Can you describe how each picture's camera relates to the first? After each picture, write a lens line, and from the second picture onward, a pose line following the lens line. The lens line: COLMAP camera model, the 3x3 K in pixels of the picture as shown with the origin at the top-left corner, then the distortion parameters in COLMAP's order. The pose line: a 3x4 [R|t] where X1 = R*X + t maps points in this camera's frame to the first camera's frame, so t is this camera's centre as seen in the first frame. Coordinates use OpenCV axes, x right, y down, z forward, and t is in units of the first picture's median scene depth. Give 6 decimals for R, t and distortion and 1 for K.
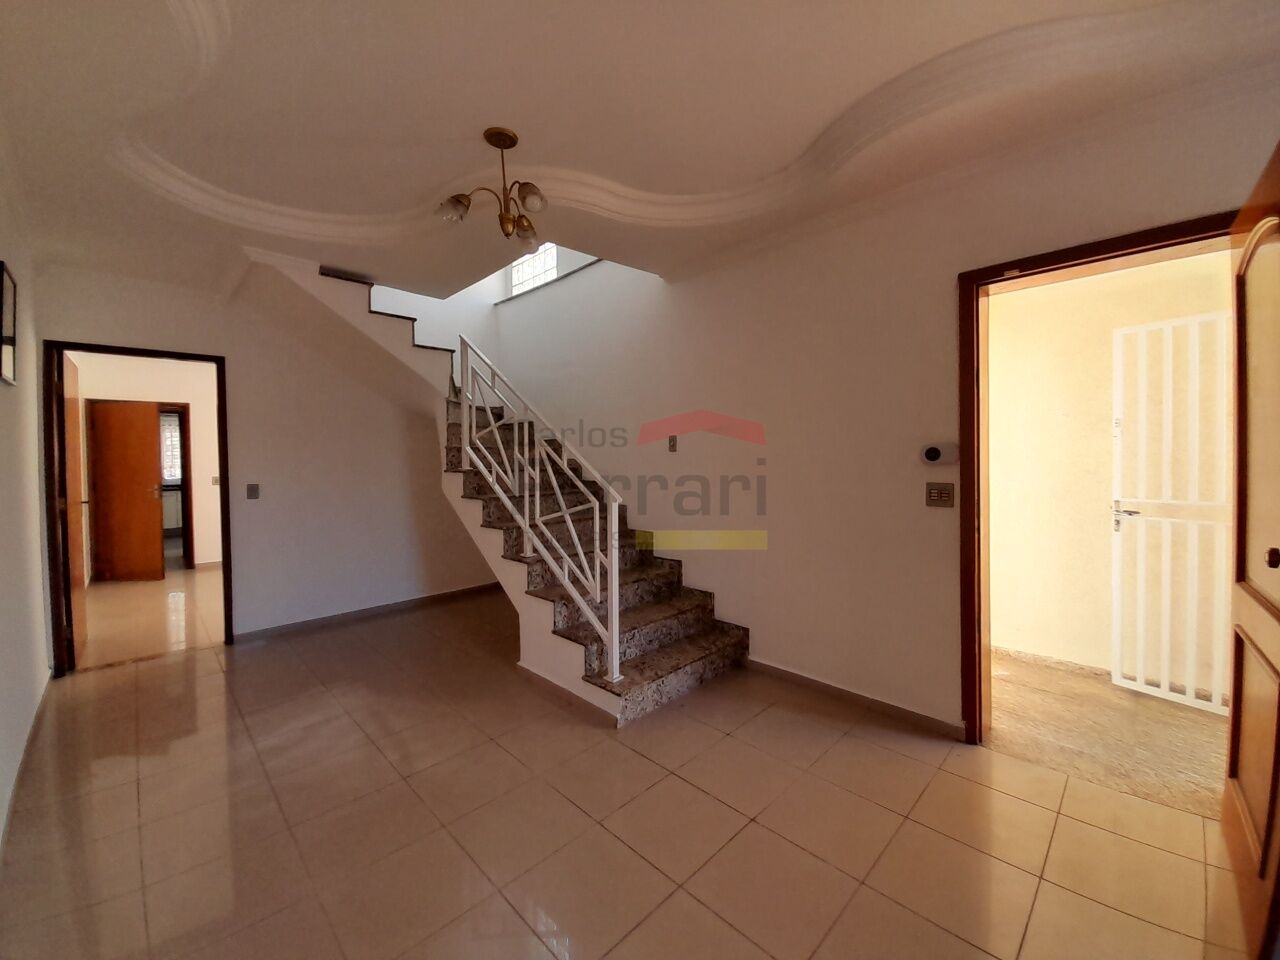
lens RADIAL K [[513.7, 0, 640.6], [0, 513.7, 473.7], [0, 0, 1]] dist [-0.001610, -0.000403]
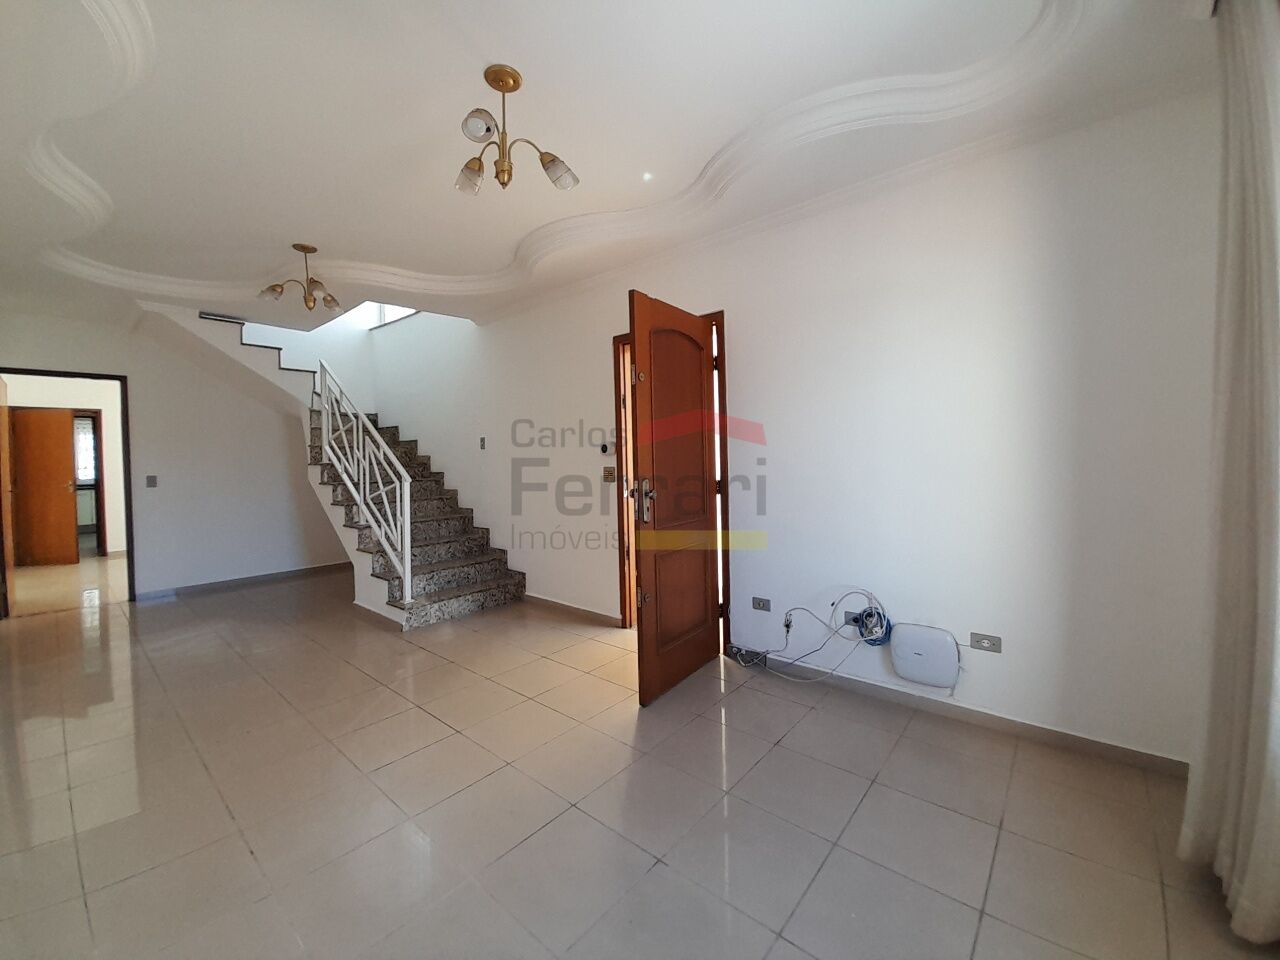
lens RADIAL K [[511.1, 0, 644.5], [0, 511.1, 474.8], [0, 0, 1]] dist [0.012886, -0.015612]
pose [[0.995806, -0.007656, 0.091167, 0.379589], [0.007780, 0.999969, -0.001005, 0.031784], [-0.091156, 0.001710, 0.995835, -0.404479]]
